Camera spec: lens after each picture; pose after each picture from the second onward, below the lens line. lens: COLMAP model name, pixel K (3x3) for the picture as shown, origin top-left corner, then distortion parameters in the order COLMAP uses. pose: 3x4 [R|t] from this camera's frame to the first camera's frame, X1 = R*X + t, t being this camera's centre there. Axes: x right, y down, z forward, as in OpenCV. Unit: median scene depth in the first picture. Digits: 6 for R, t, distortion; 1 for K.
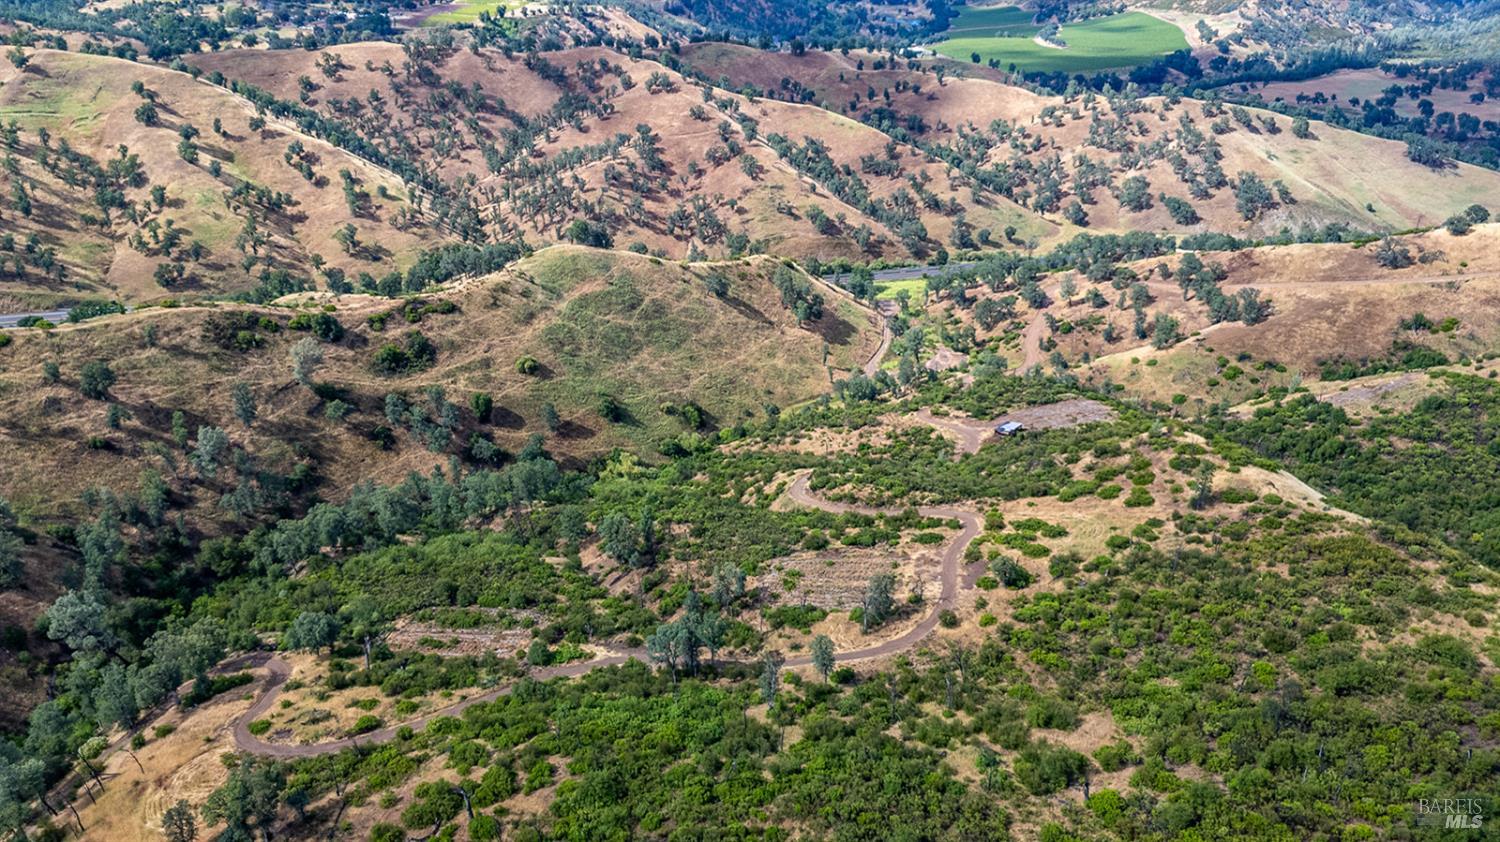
lens RADIAL K [[1100.5, 0, 749.8], [0, 1100.5, 423.5], [0, 0, 1]] dist [0.073260, -0.068334]
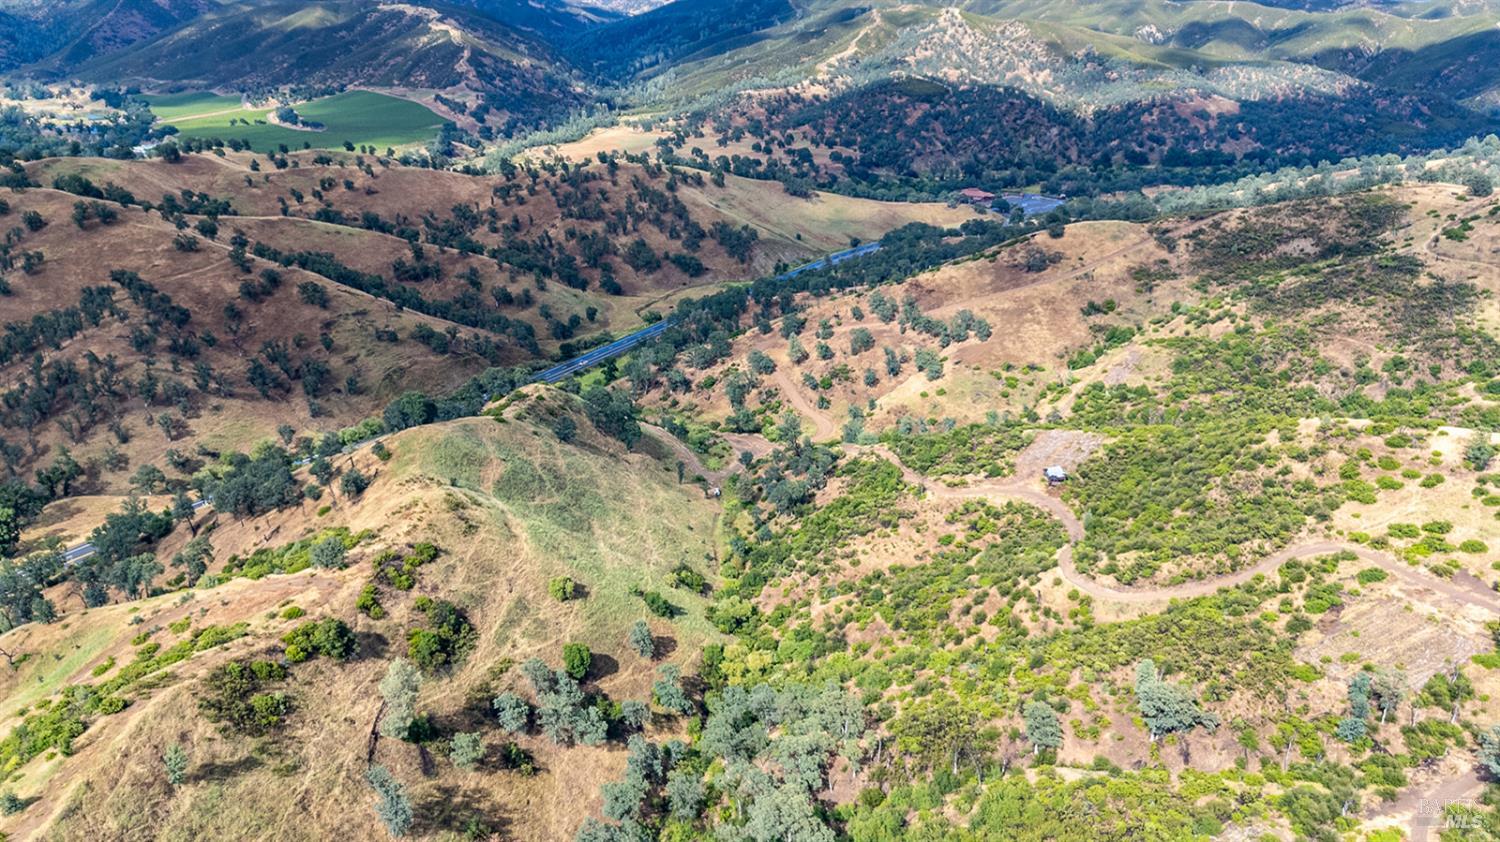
lens RADIAL K [[1100.5, 0, 749.8], [0, 1100.5, 423.5], [0, 0, 1]] dist [0.073260, -0.068334]
pose [[0.731018, -0.259234, 0.631198, -0.330284], [0.297213, 0.953632, 0.047442, -0.094091], [-0.614229, 0.152919, 0.774170, 0.201724]]
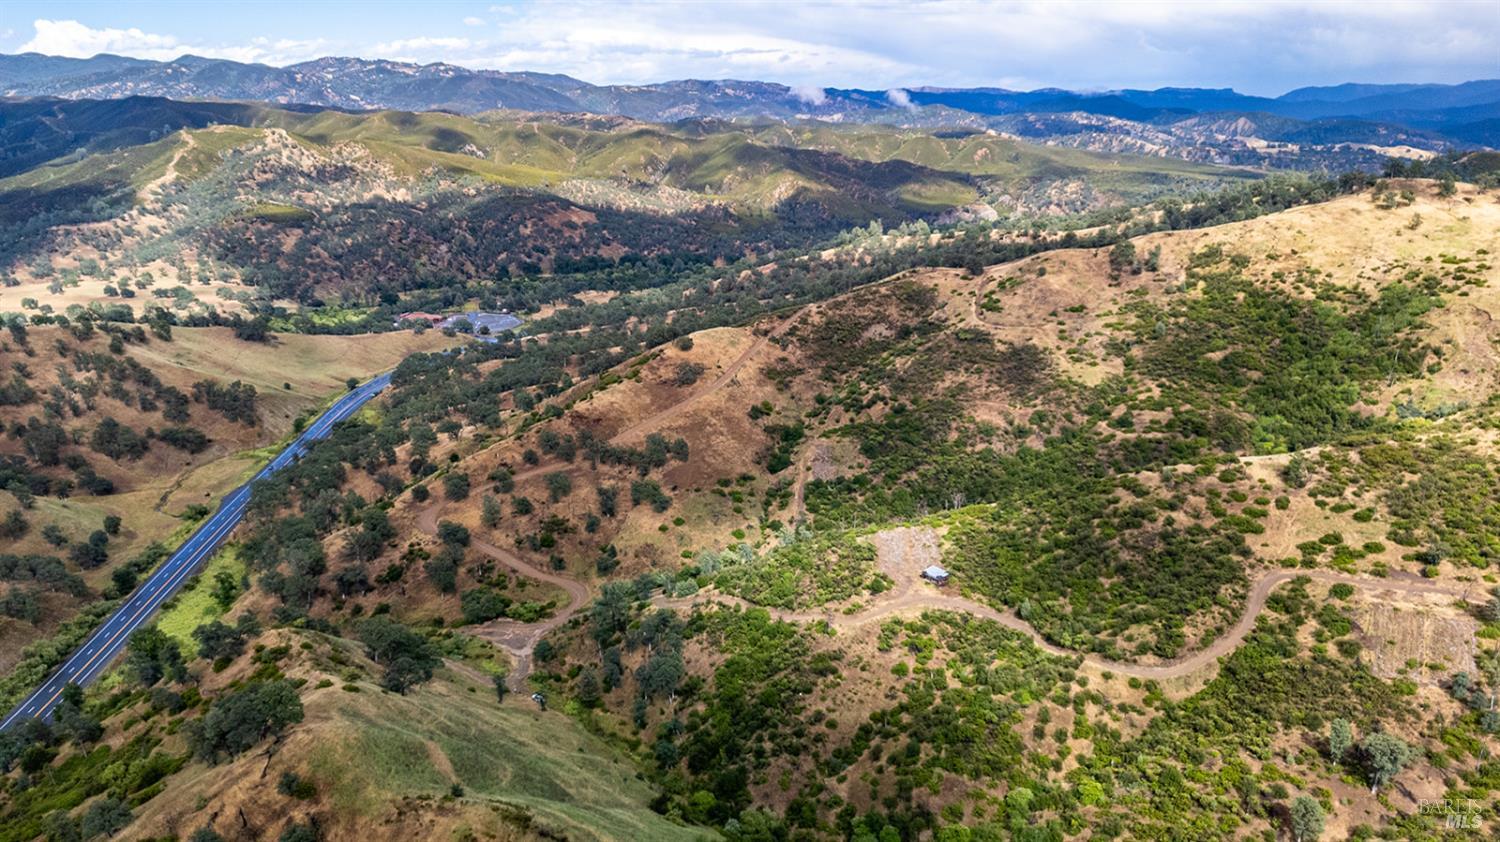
lens RADIAL K [[1100.5, 0, 749.8], [0, 1100.5, 423.5], [0, 0, 1]] dist [0.073260, -0.068334]
pose [[0.188950, -0.280664, 0.941024, -0.397592], [0.423070, 0.888055, 0.179917, -0.207009], [-0.886177, 0.364124, 0.286538, 0.437730]]
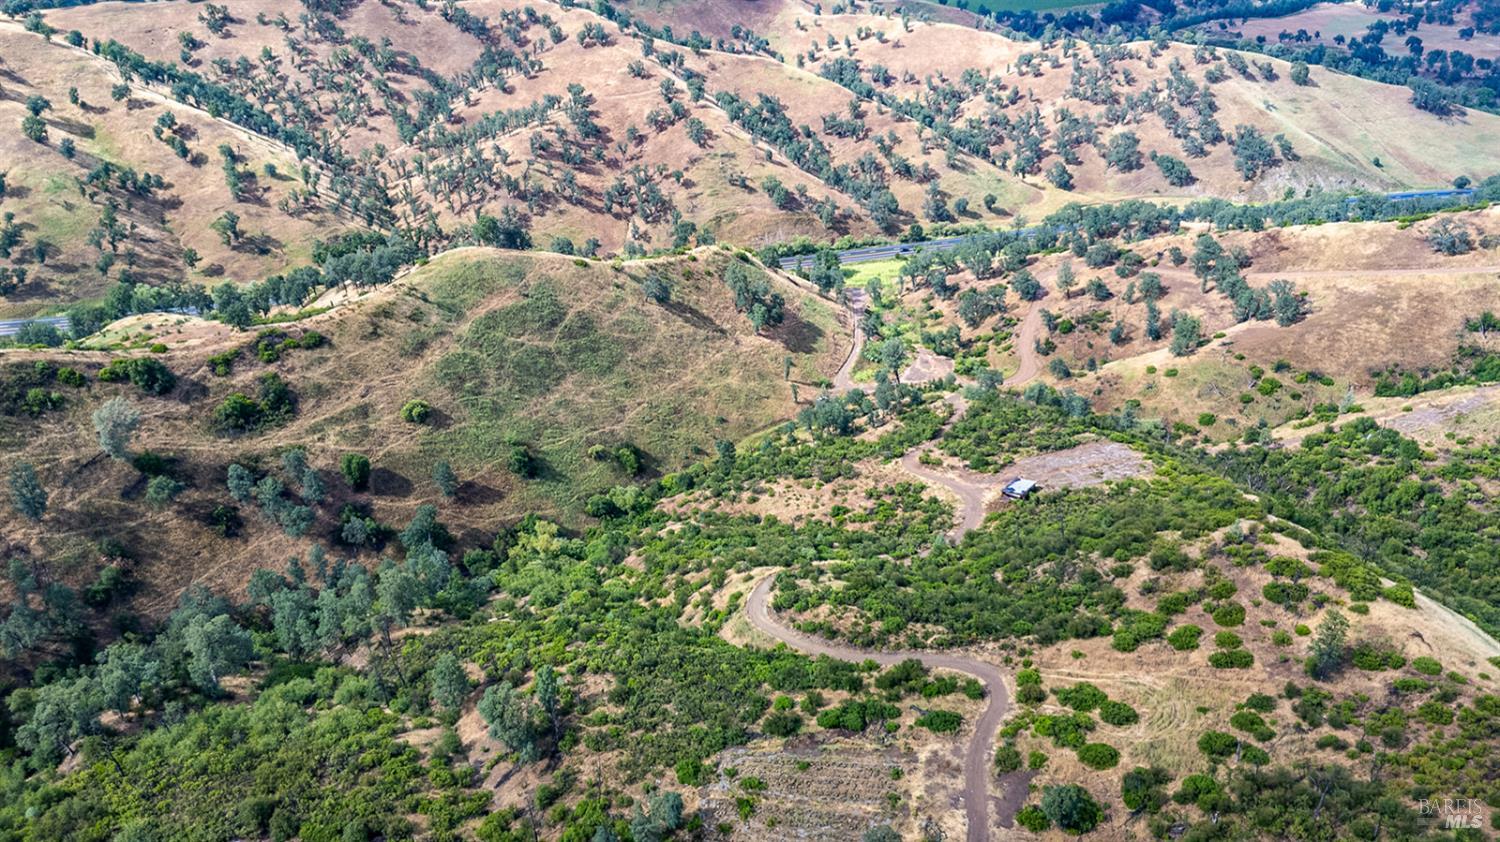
lens RADIAL K [[1100.5, 0, 749.8], [0, 1100.5, 423.5], [0, 0, 1]] dist [0.073260, -0.068334]
pose [[0.999129, -0.026229, 0.032466, 0.008045], [0.024561, 0.998410, 0.050741, -0.047638], [-0.033745, -0.049900, 0.998184, 0.114352]]
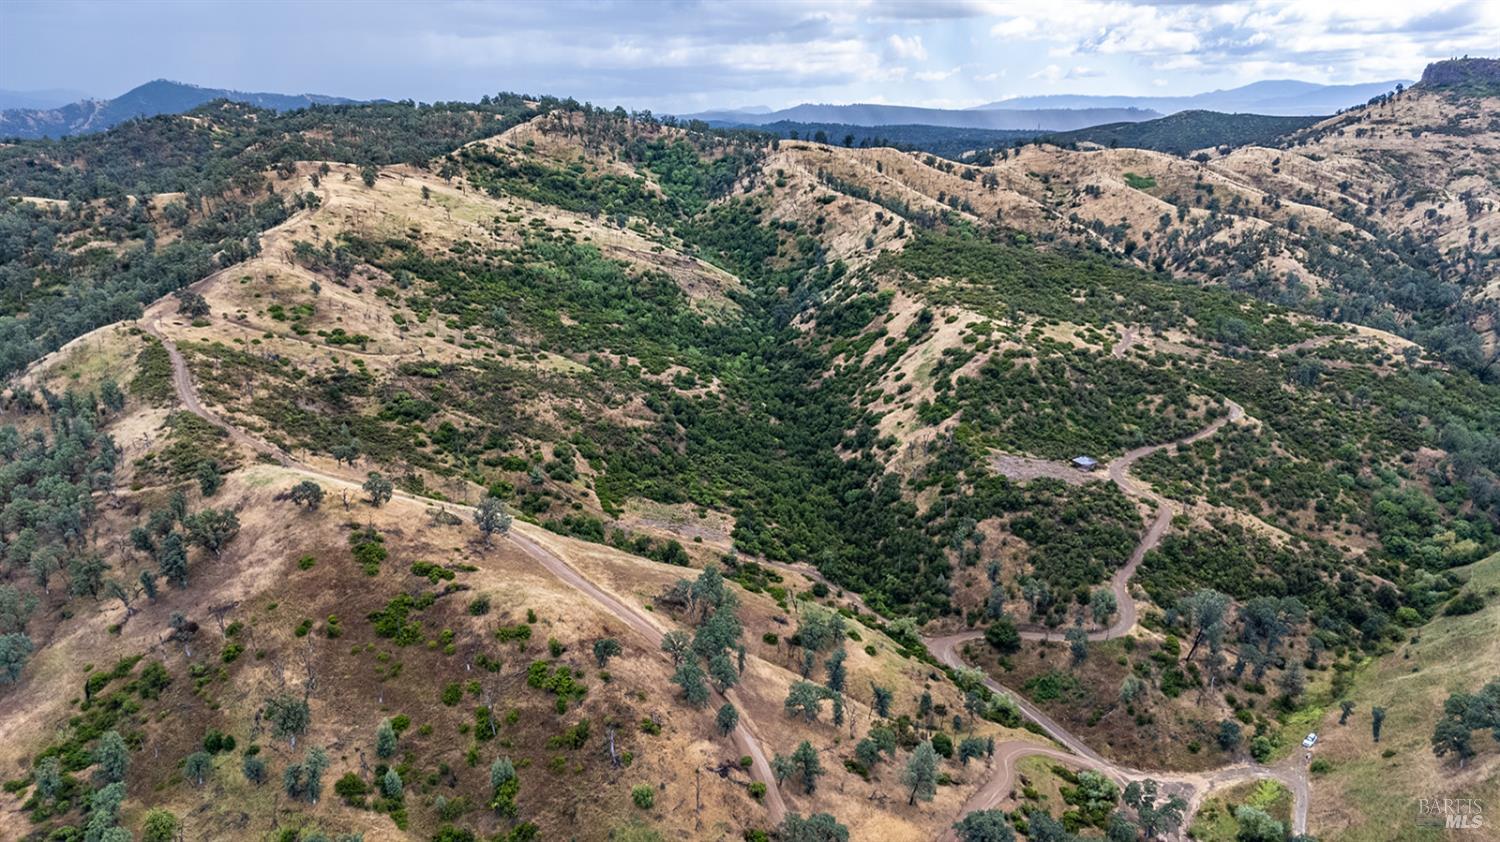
lens RADIAL K [[1100.5, 0, 749.8], [0, 1100.5, 423.5], [0, 0, 1]] dist [0.073260, -0.068334]
pose [[-0.995034, -0.027771, 0.095578, 0.259101], [0.040758, 0.762391, 0.645832, -0.434209], [-0.090804, 0.646521, -0.757473, 1.028901]]
